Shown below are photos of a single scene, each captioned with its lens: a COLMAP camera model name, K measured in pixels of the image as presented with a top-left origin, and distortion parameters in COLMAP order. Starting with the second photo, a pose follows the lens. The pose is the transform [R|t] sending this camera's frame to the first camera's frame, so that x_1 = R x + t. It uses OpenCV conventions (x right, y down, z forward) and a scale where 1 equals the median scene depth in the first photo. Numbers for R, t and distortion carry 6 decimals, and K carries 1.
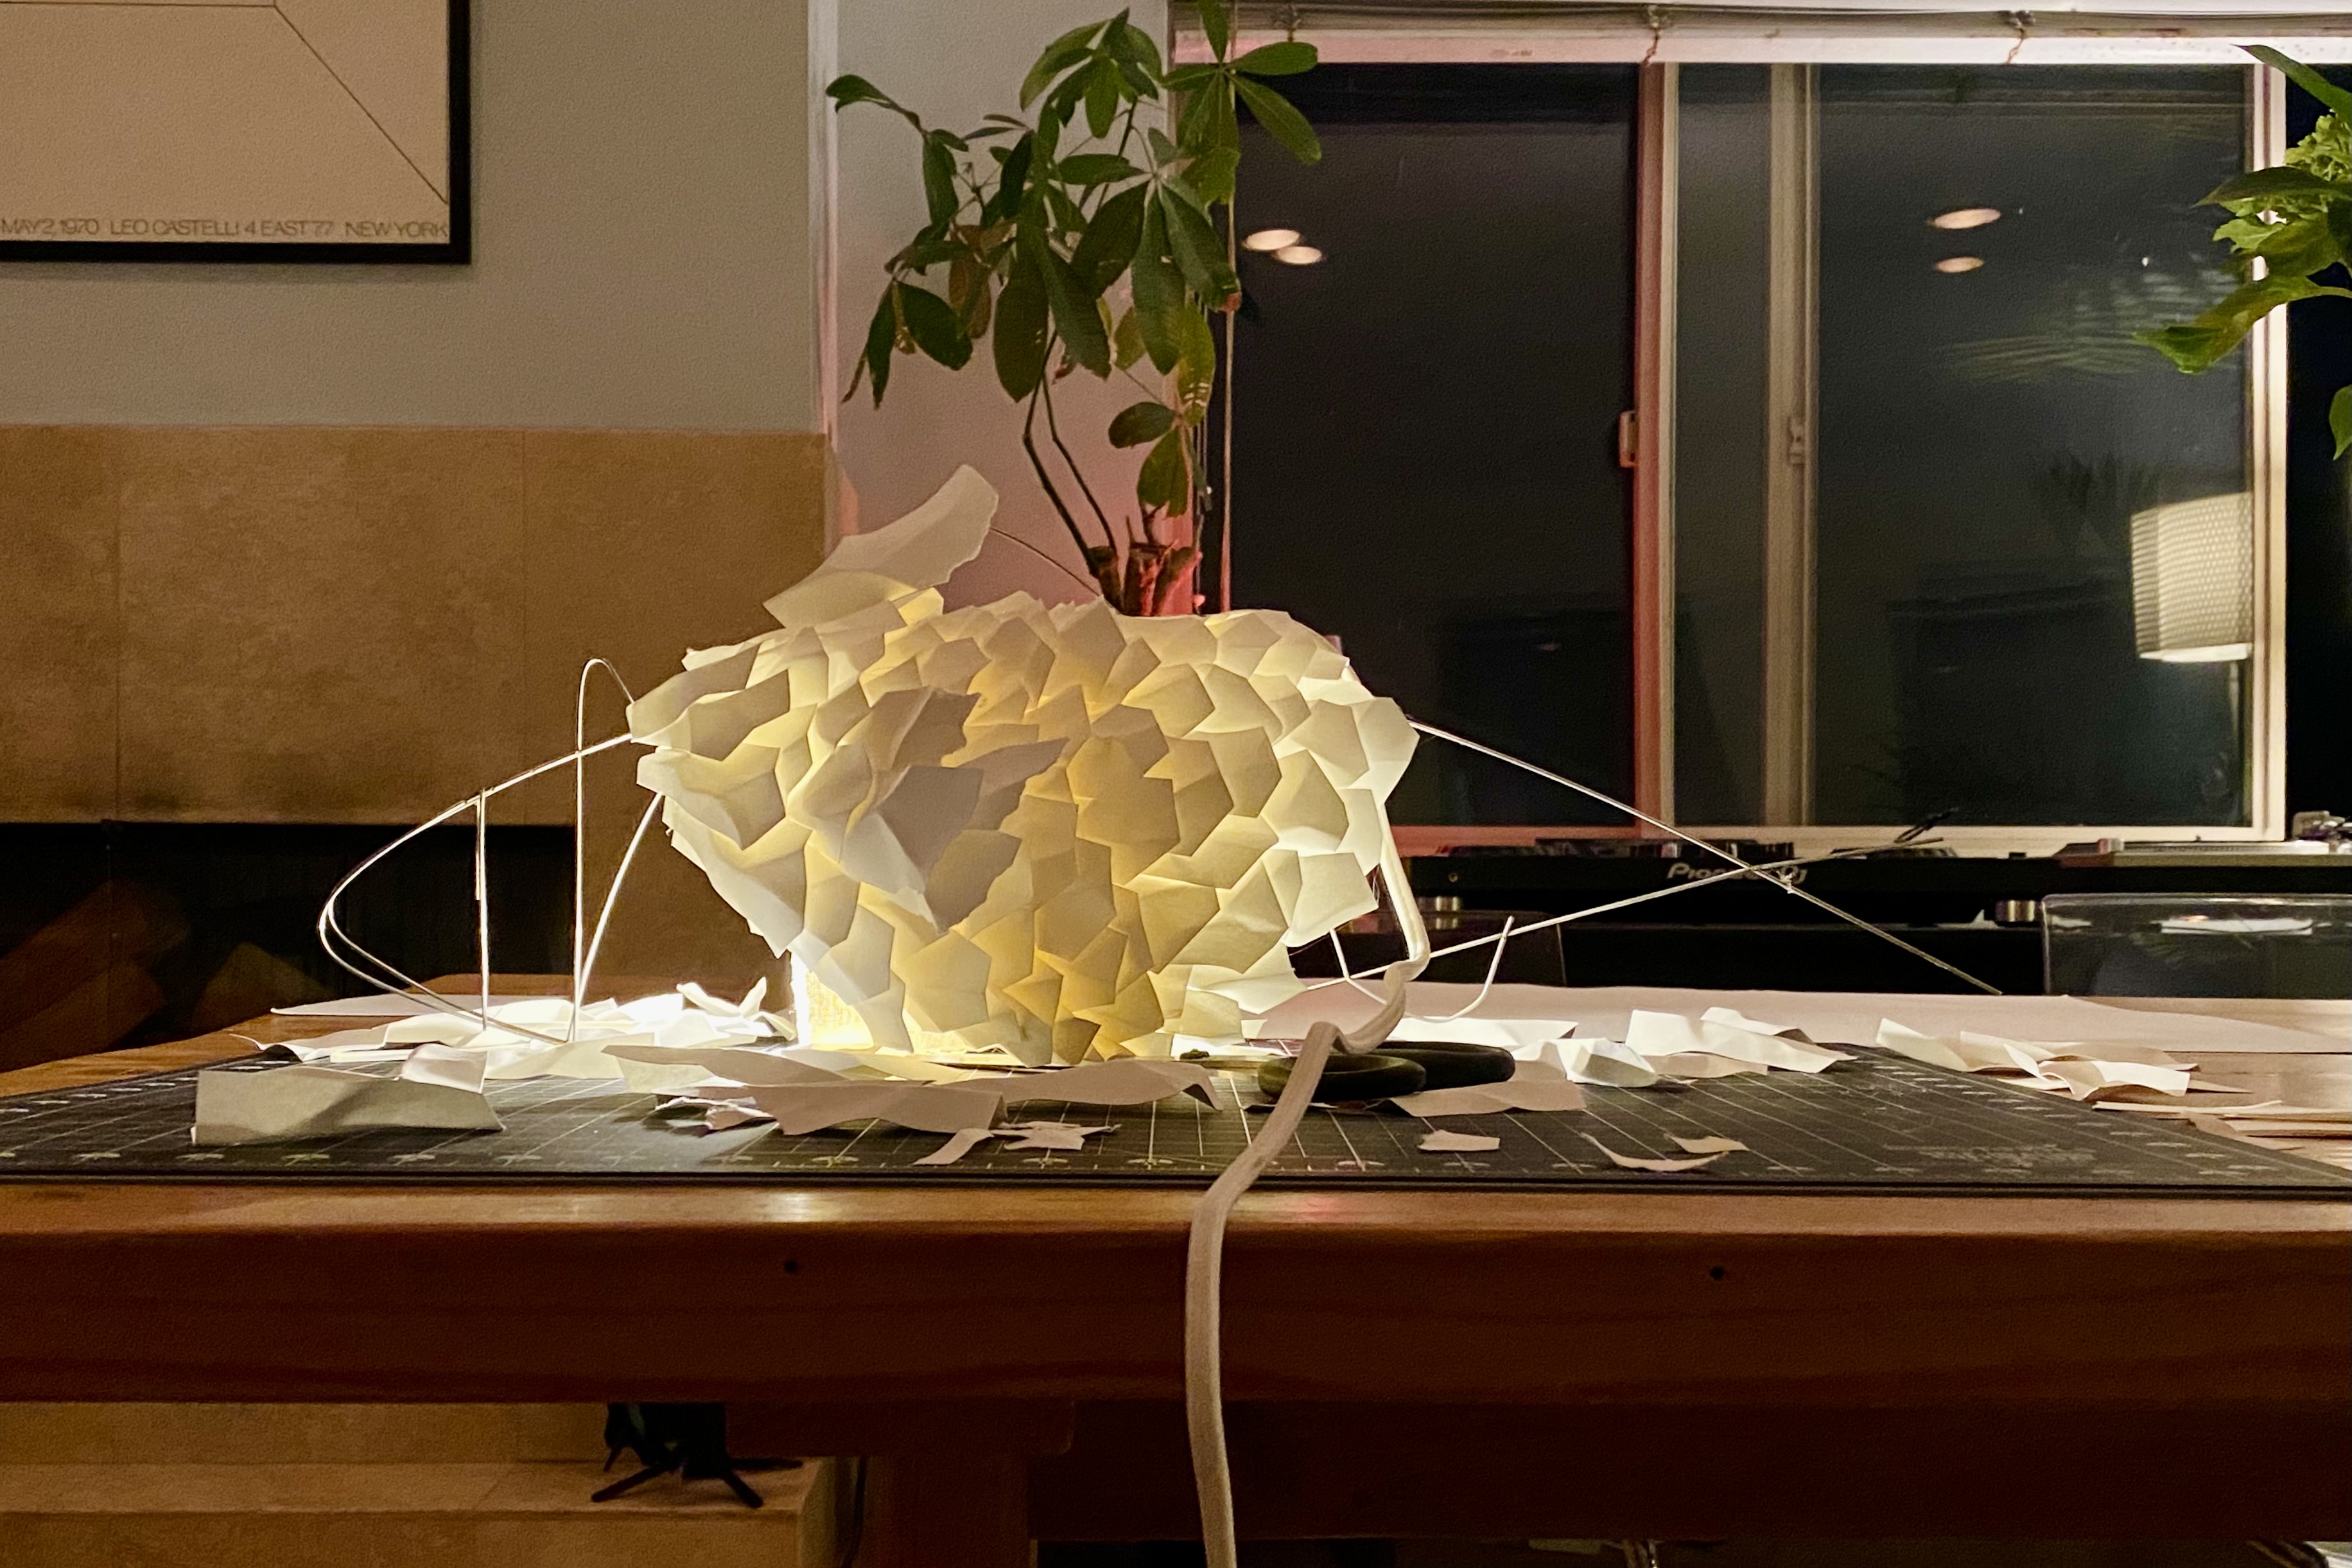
lens RADIAL K [[2055.4, 0, 1176.0], [0, 2055.4, 784.0], [0, 0, 1]] dist [0.004536, -0.133451]
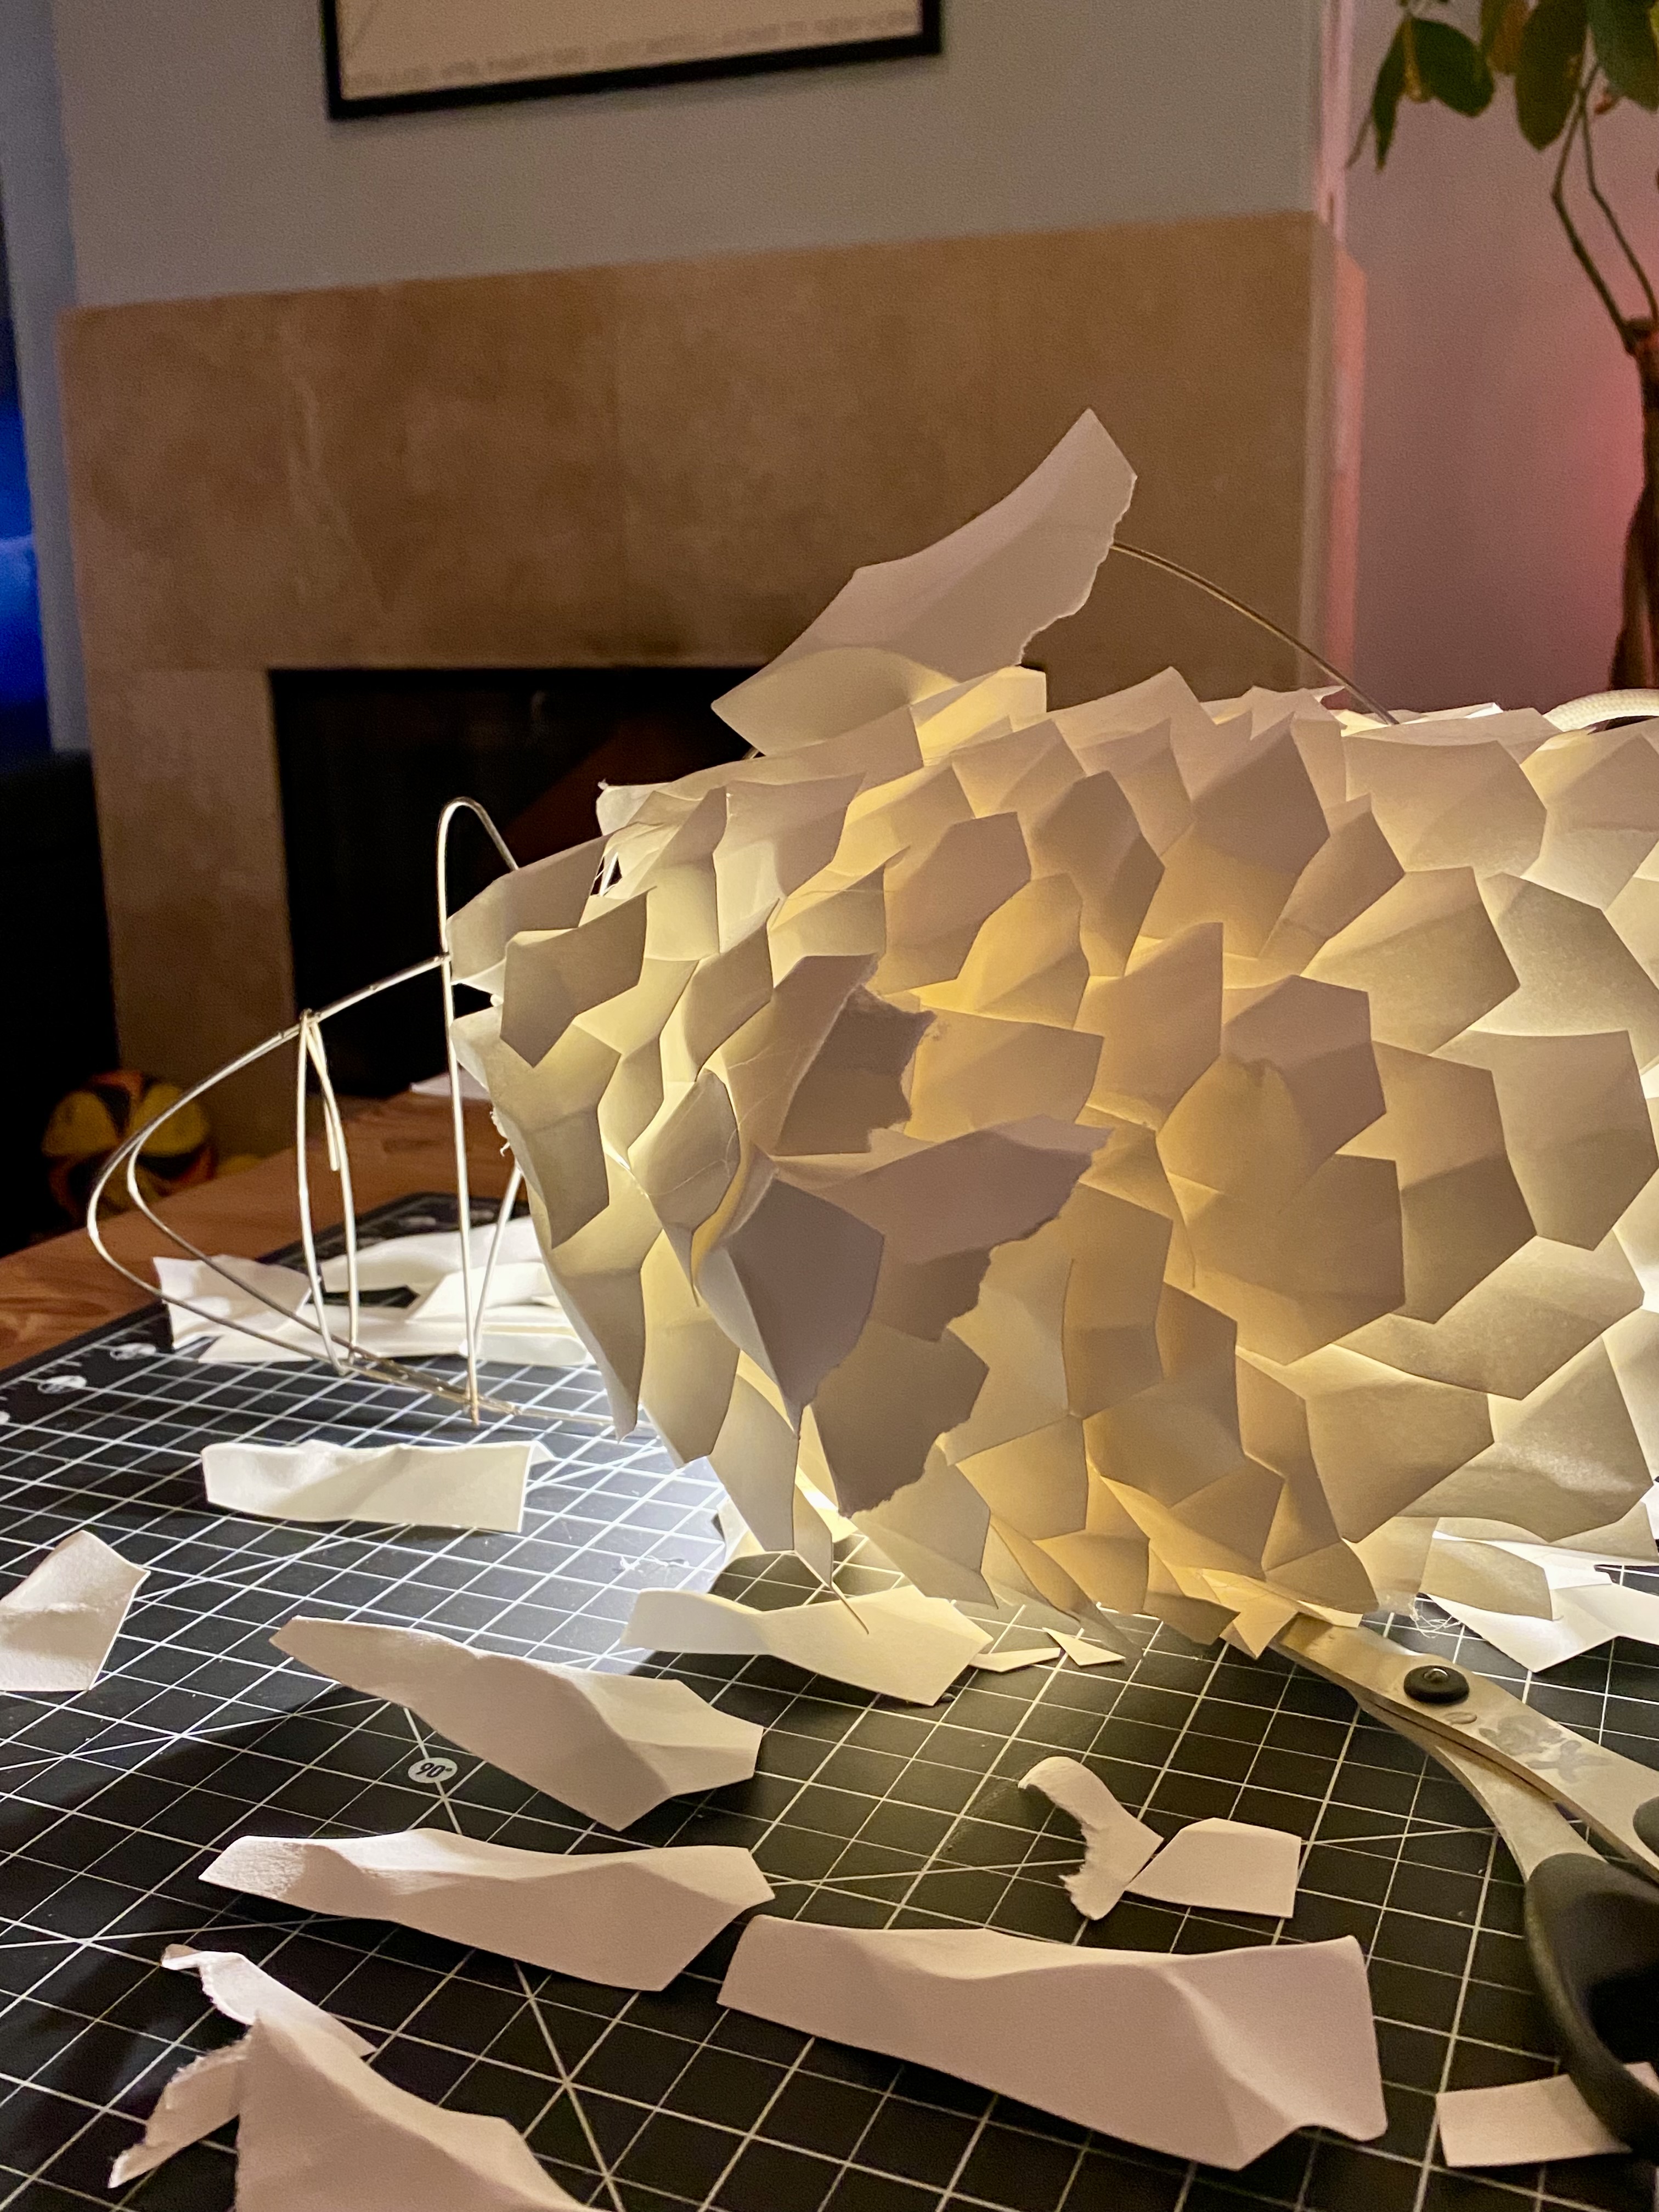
lens RADIAL K [[2049.7, 0, 824.5], [0, 2049.7, 1044.6], [0, 0, 1]] dist [0.065039, -0.240928]
pose [[0.918166, 0.059385, -0.391720, 0.058090], [0.026906, 0.977075, 0.211190, -0.124245], [0.395281, -0.204447, 0.895519, 0.530333]]
